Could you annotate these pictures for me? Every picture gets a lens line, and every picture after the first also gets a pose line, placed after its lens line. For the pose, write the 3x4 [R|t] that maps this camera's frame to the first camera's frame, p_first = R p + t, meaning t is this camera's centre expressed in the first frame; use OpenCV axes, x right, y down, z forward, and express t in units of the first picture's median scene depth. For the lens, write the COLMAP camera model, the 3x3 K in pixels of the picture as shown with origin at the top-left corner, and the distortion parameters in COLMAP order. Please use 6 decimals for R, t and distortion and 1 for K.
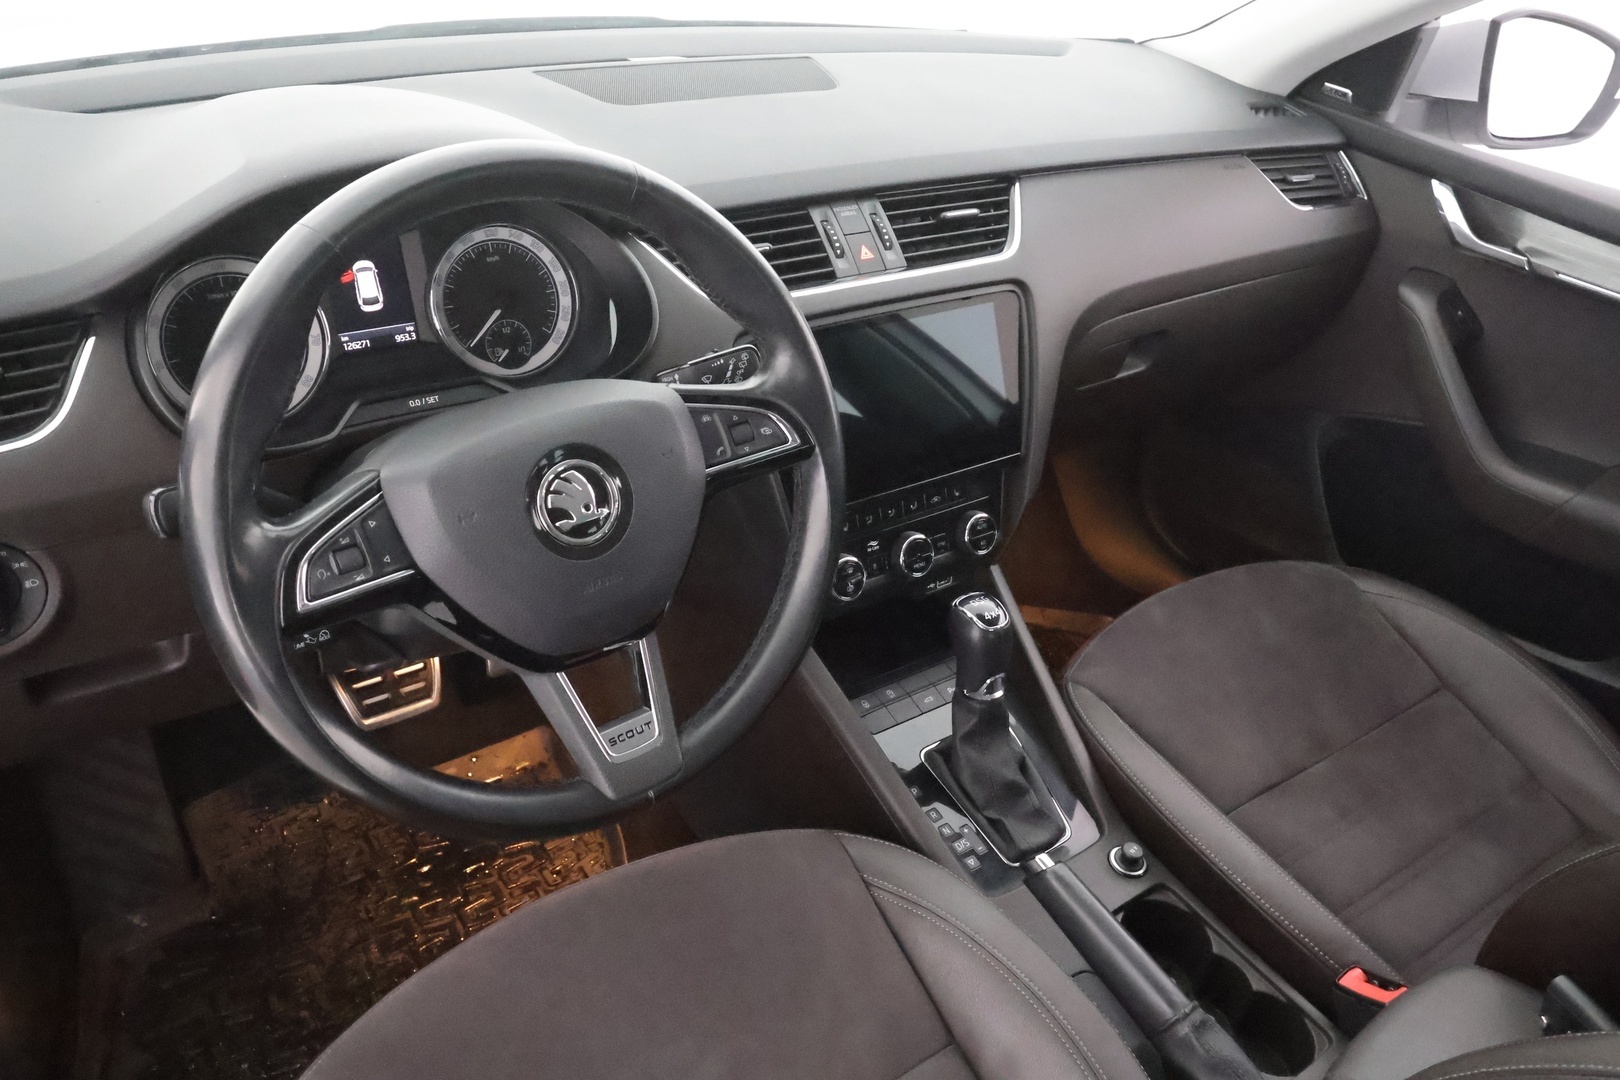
lens RADIAL K [[1272.6, 0, 802.9], [0, 1272.6, 548.7], [0, 0, 1]] dist [0.004132, -0.006961]
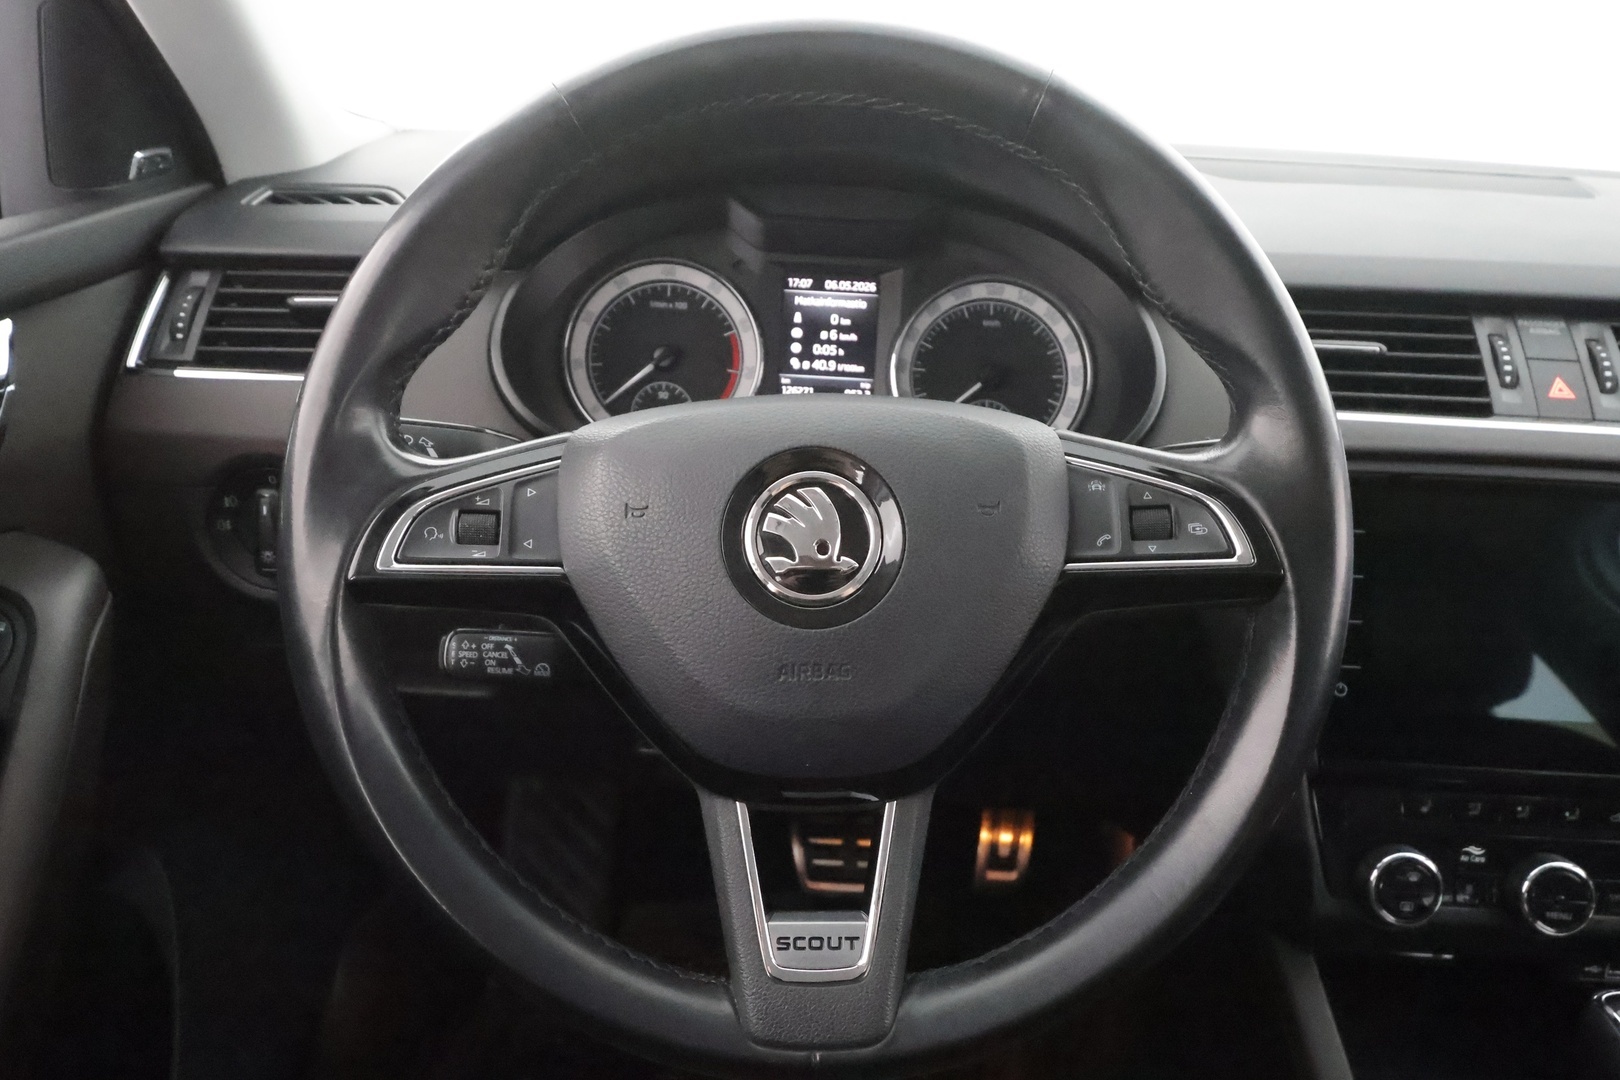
lens RADIAL K [[1204.7, 0, 810.0], [0, 1204.7, 540.0], [0, 0, 1]] dist [0.004458, -0.001841]
pose [[0.793544, 0.173308, -0.583312, 0.115913], [-0.304400, 0.943085, -0.133910, 0.030640], [0.526905, 0.283824, 0.801134, 0.348407]]
